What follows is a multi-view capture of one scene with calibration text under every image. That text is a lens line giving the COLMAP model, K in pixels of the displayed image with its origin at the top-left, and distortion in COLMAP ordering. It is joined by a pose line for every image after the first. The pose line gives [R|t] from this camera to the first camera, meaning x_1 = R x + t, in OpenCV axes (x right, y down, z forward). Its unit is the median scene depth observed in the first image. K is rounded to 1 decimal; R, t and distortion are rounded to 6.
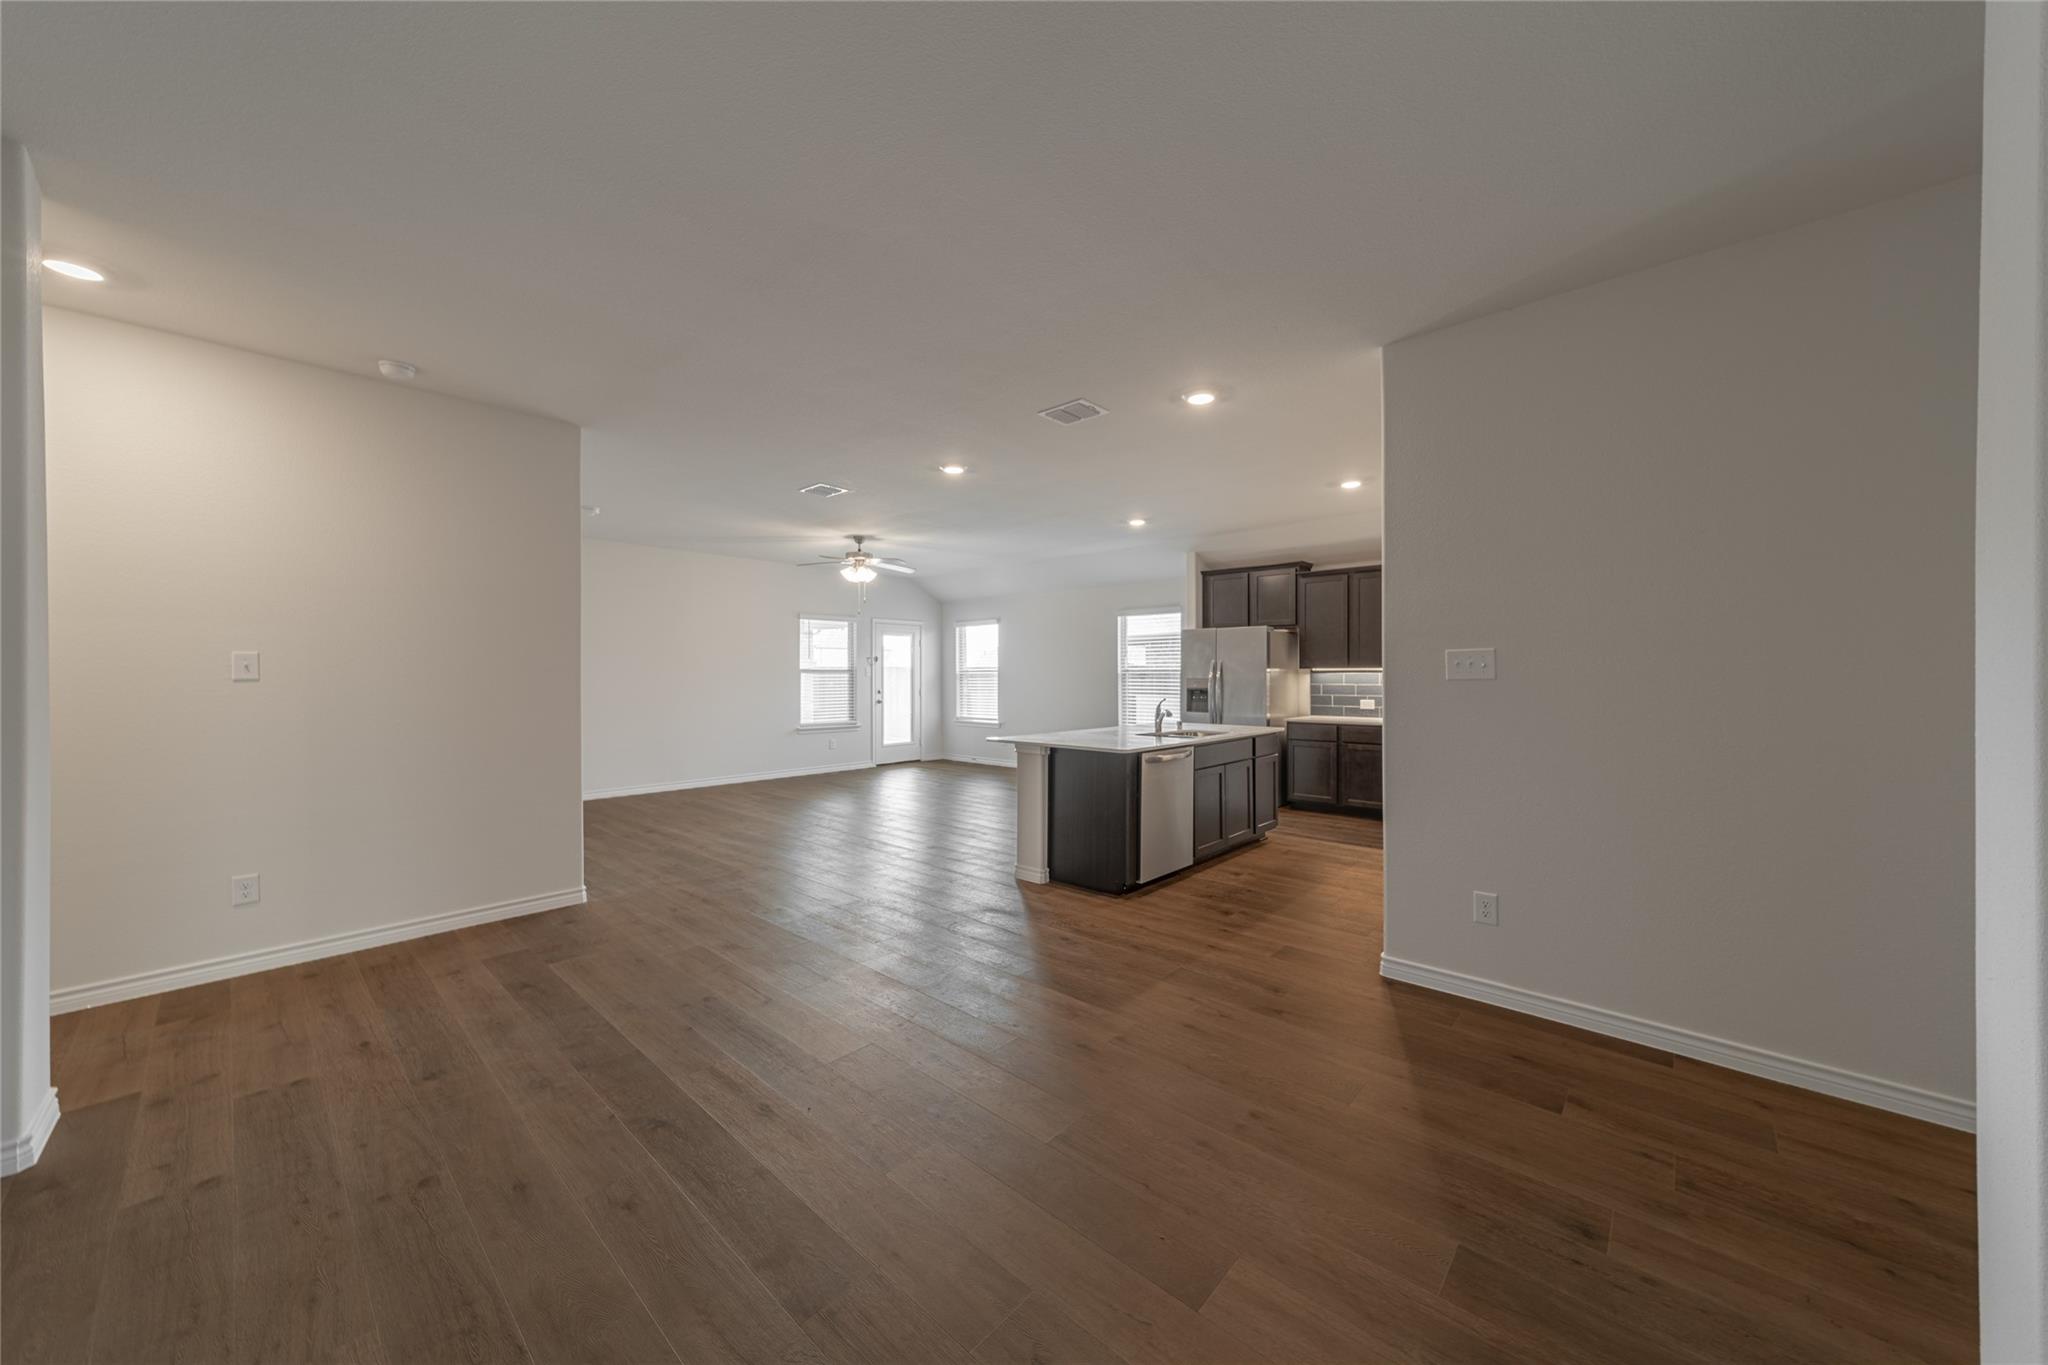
lens RADIAL K [[851.7, 0, 1026.4], [0, 851.7, 675.0], [0, 0, 1]] dist [0.001672, 0.000114]
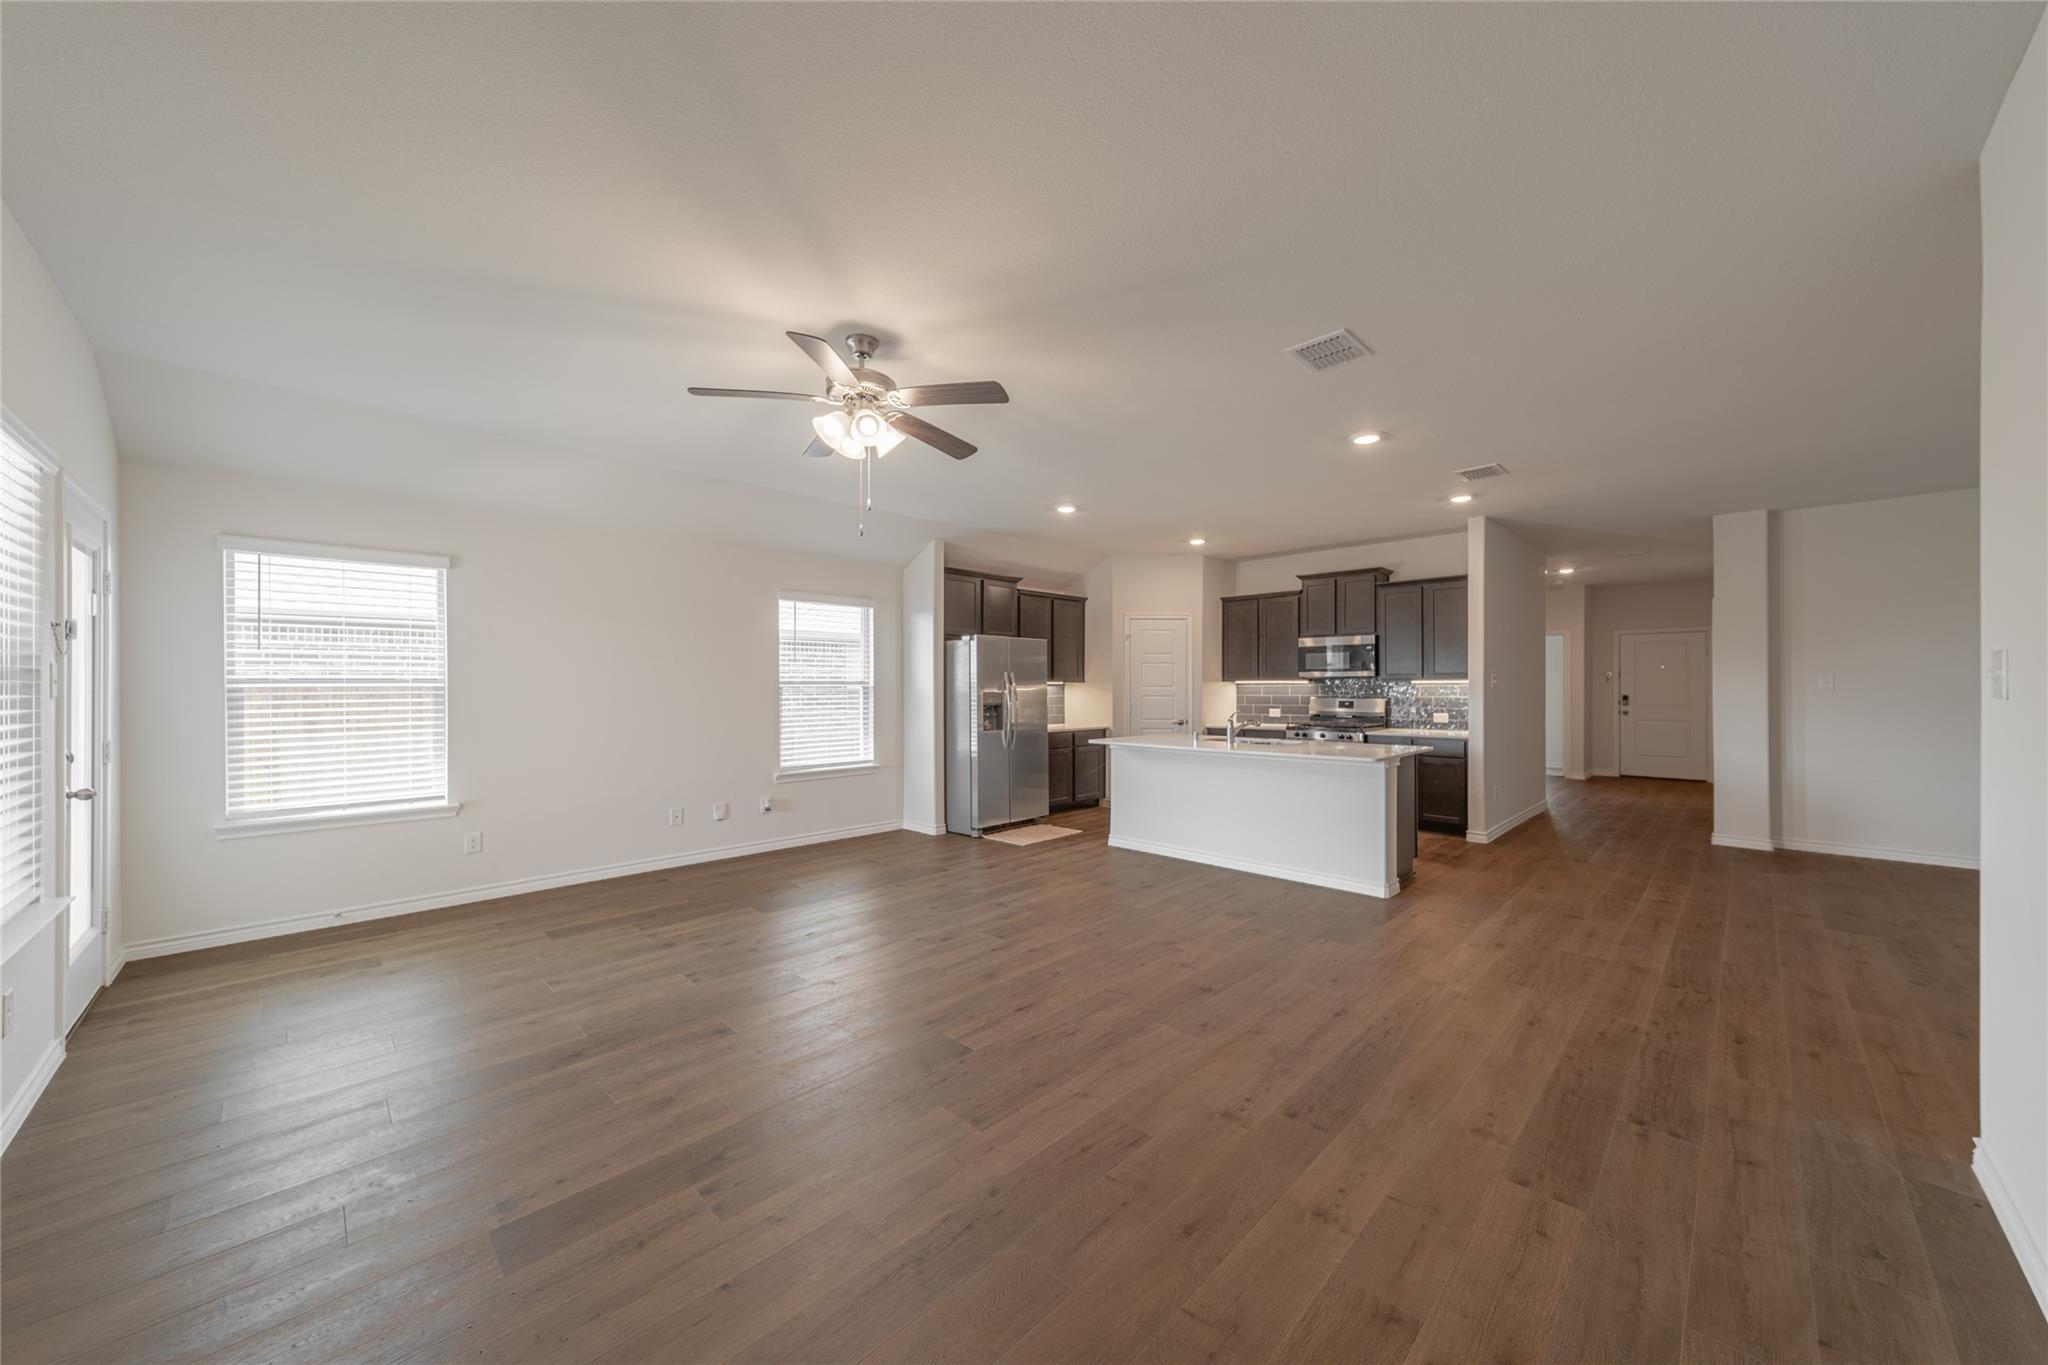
lens RADIAL K [[722.5, 0, 1101.7], [0, 722.5, 682.4], [0, 0, 1]] dist [0.000021, -0.000005]
pose [[-0.057783, 0.007363, 0.998302, -0.416556], [0.004690, 0.999964, -0.007103, -0.000232], [-0.998318, 0.004272, -0.057816, 0.705071]]
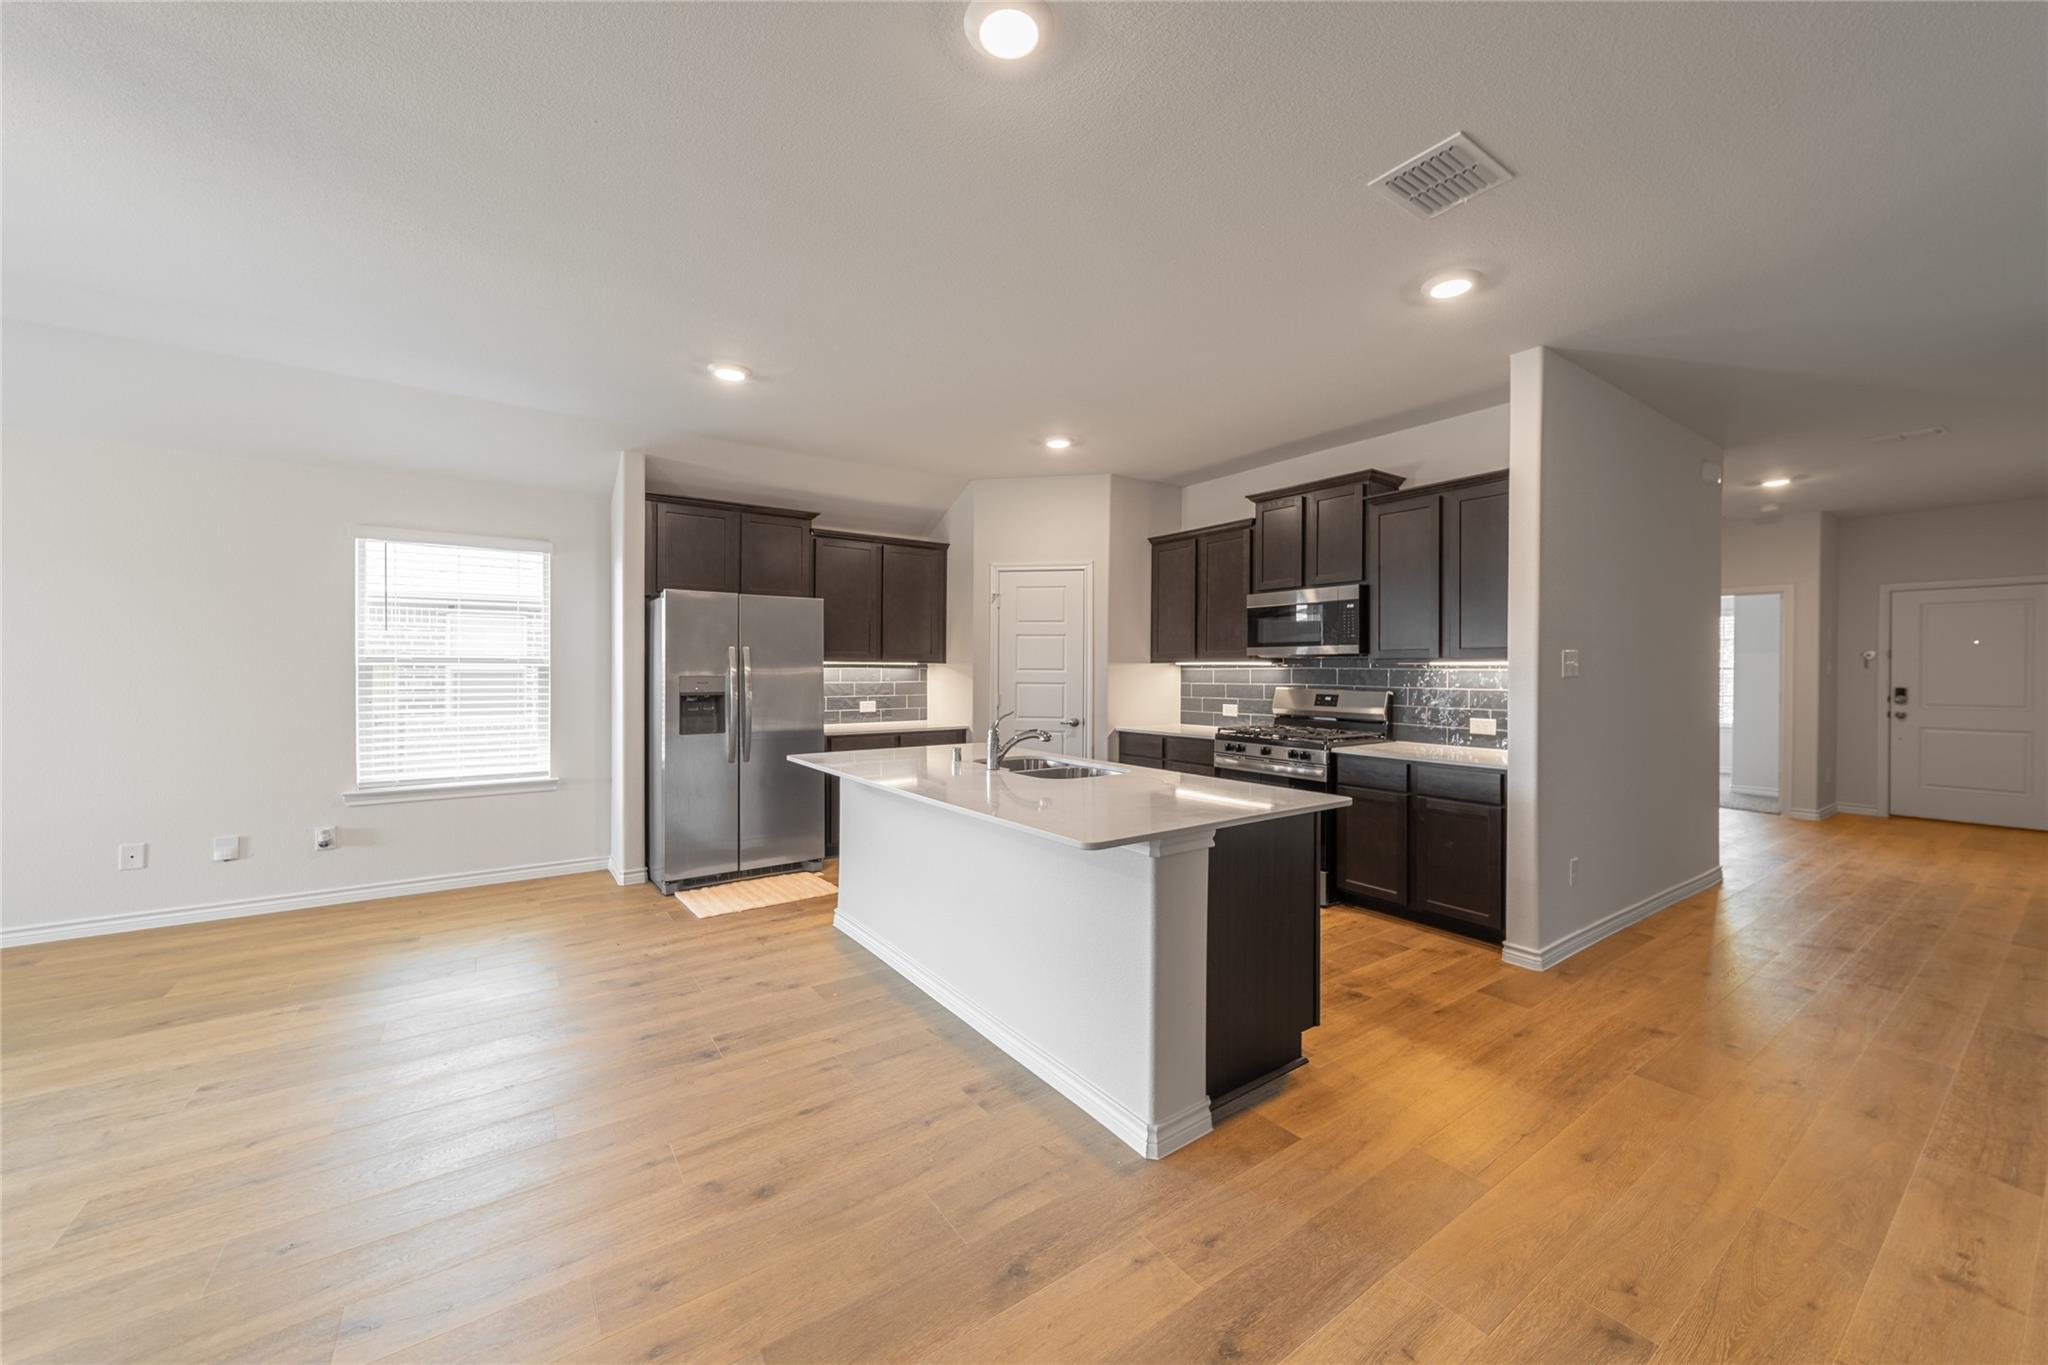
lens RADIAL K [[736.3, 0, 1066.9], [0, 736.3, 670.0], [0, 0, 1]] dist [0.005748, 0.000063]
pose [[0.169951, 0.000568, 0.985452, -0.193133], [-0.002196, 0.999998, -0.000197, -0.000303], [-0.985450, -0.002131, 0.169952, 0.505519]]
